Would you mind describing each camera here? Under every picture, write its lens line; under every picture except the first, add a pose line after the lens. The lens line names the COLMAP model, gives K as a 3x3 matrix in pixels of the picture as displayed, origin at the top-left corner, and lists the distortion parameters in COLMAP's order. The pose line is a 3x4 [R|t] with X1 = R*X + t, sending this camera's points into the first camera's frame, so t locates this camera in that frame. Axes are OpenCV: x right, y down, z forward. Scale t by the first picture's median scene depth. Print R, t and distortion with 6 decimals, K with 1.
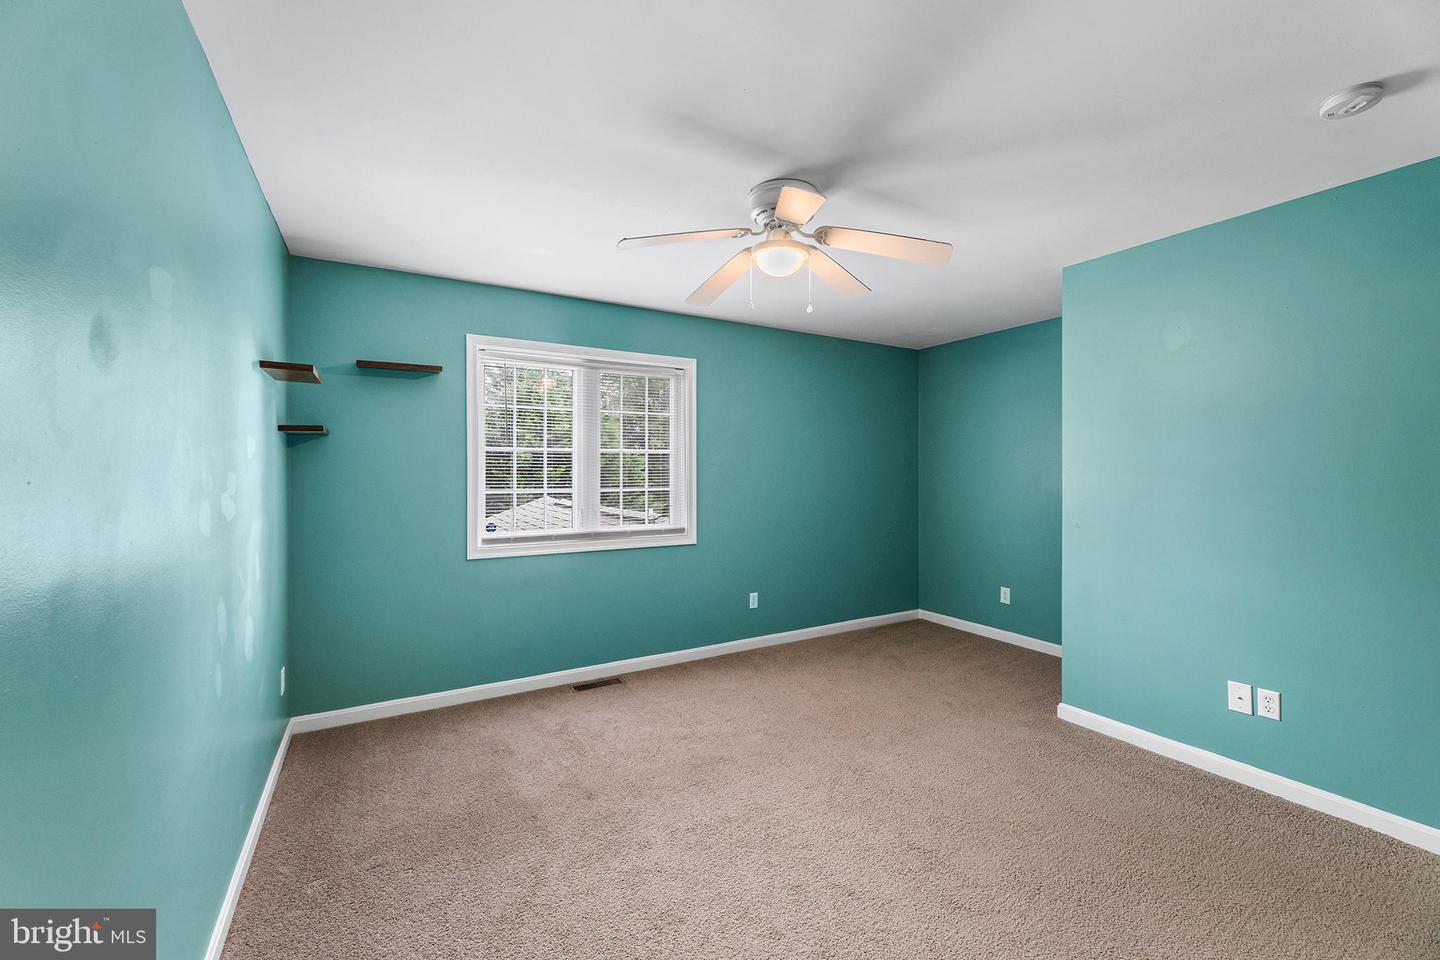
lens RADIAL K [[577.4, 0, 719.9], [0, 577.4, 482.5], [0, 0, 1]] dist [-0.000681, -0.000198]
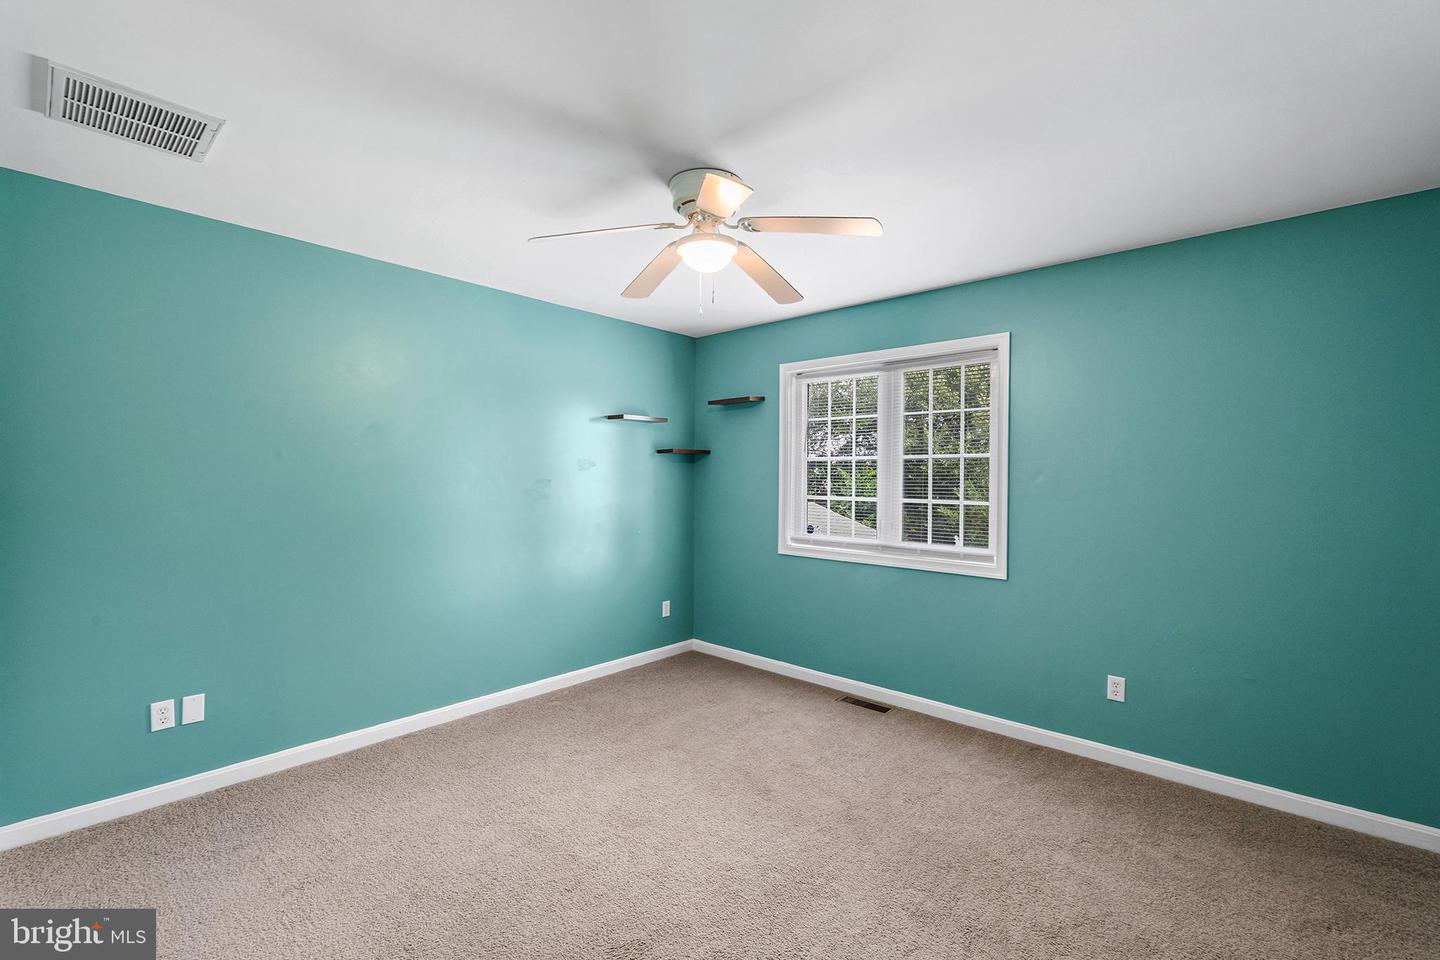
lens RADIAL K [[618.0, 0, 720.0], [0, 618.0, 480.0], [0, 0, 1]] dist [-0.000616, -0.000101]
pose [[0.294188, 0.004845, -0.955735, 0.726235], [-0.023340, 0.999725, -0.002116, -0.011553], [0.955462, 0.022929, 0.294221, 0.492270]]
